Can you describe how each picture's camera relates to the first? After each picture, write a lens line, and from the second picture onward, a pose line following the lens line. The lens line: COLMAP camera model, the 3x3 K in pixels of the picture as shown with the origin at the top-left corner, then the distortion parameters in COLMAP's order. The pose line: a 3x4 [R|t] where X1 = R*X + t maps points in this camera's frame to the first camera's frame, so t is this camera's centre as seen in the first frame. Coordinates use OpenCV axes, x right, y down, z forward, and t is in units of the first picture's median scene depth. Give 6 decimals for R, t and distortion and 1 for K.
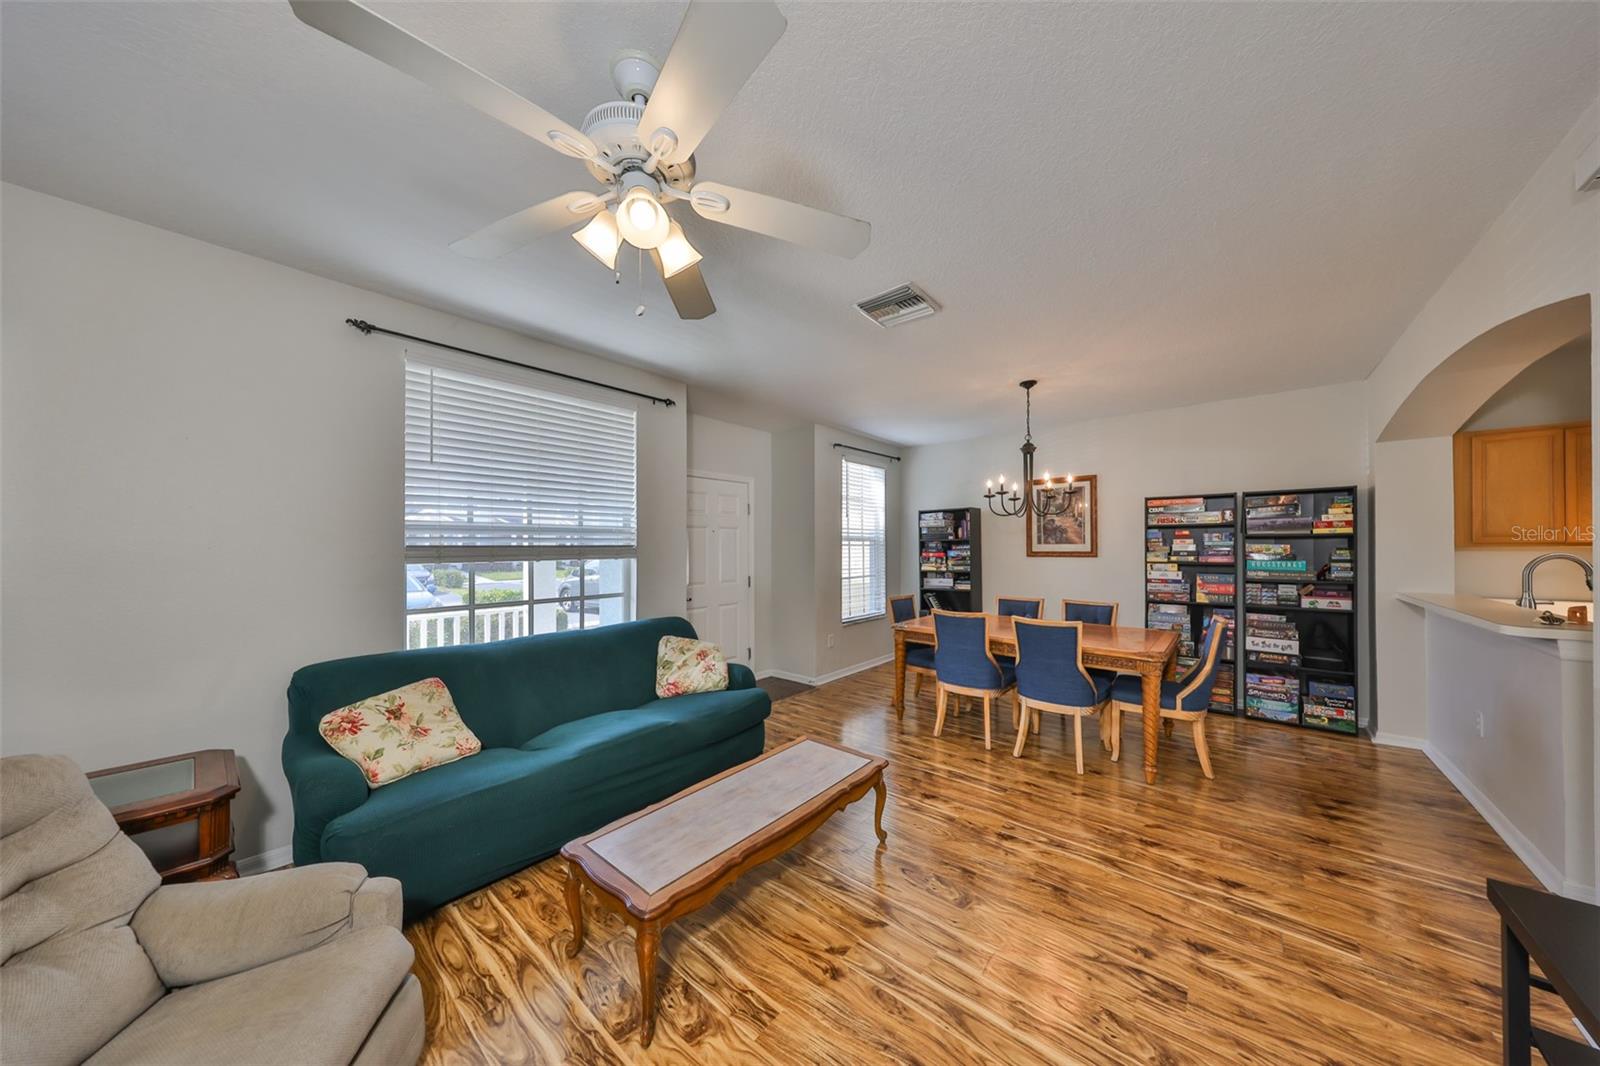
lens RADIAL K [[493.2, 0, 803.2], [0, 493.2, 548.7], [0, 0, 1]] dist [-0.001885, 0.000650]
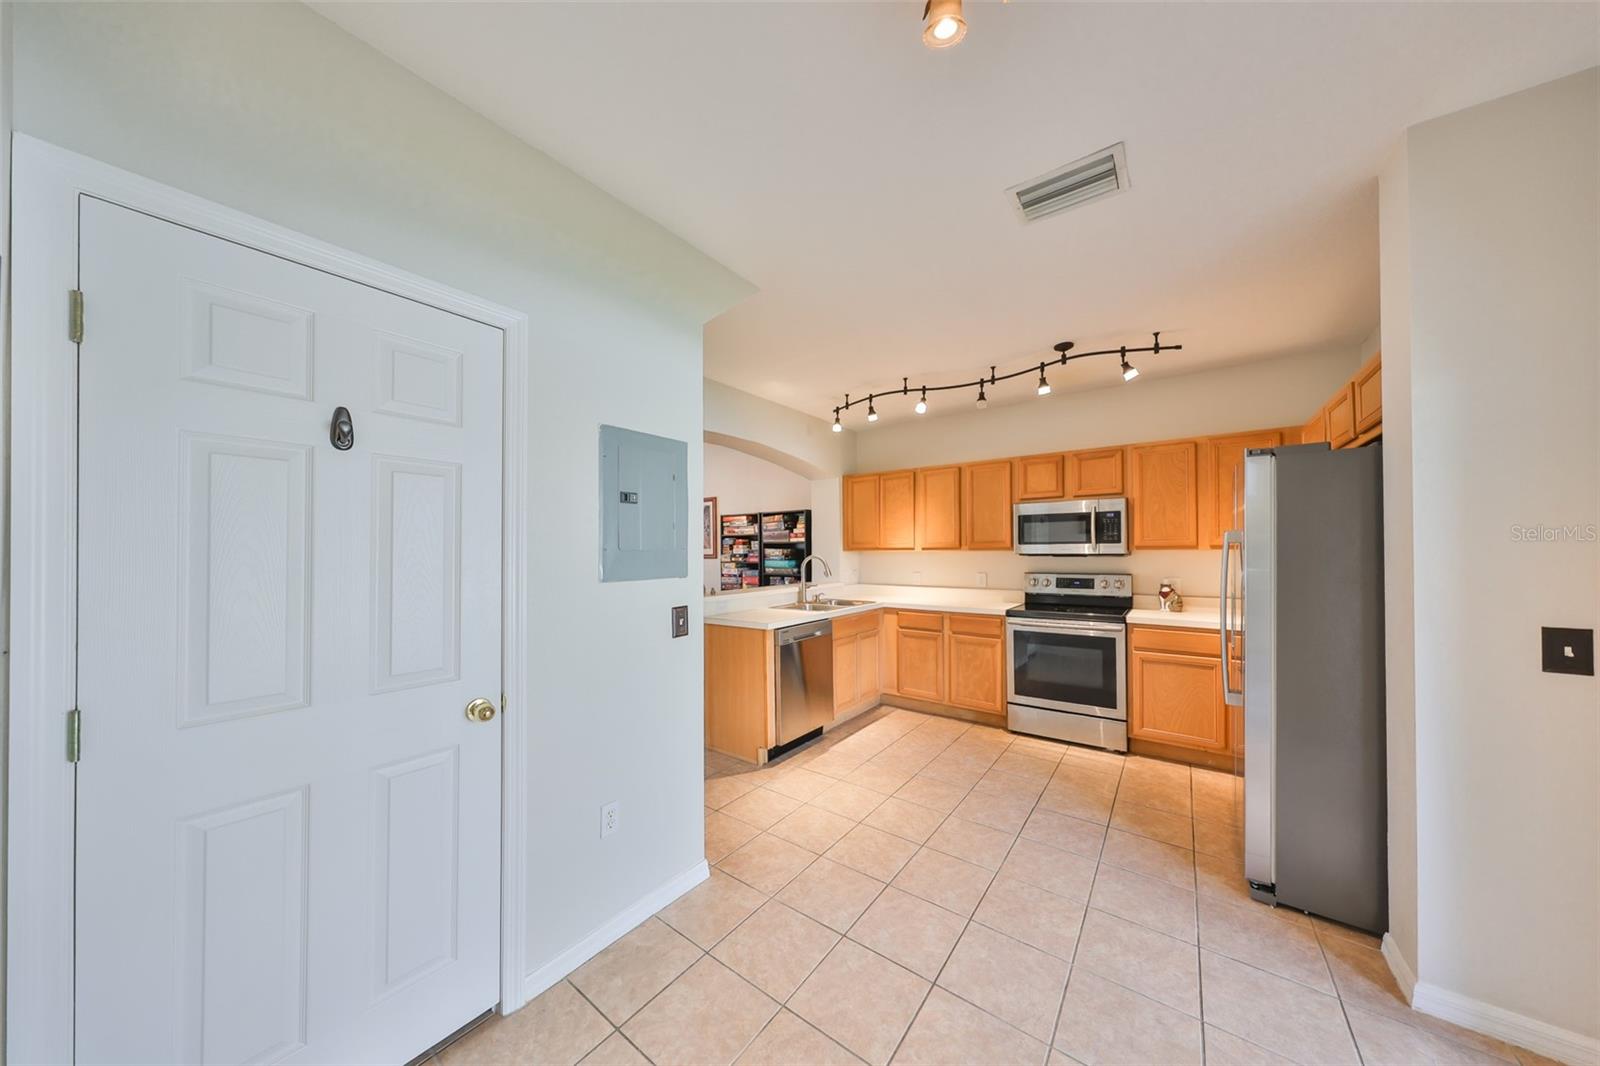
lens RADIAL K [[493.2, 0, 803.6], [0, 493.2, 551.4], [0, 0, 1]] dist [-0.001885, 0.000650]
pose [[0.997986, -0.001782, 0.063417, 0.945596], [0.001973, 0.999994, -0.002944, 0.002556], [-0.063411, 0.003064, 0.997983, -0.433403]]
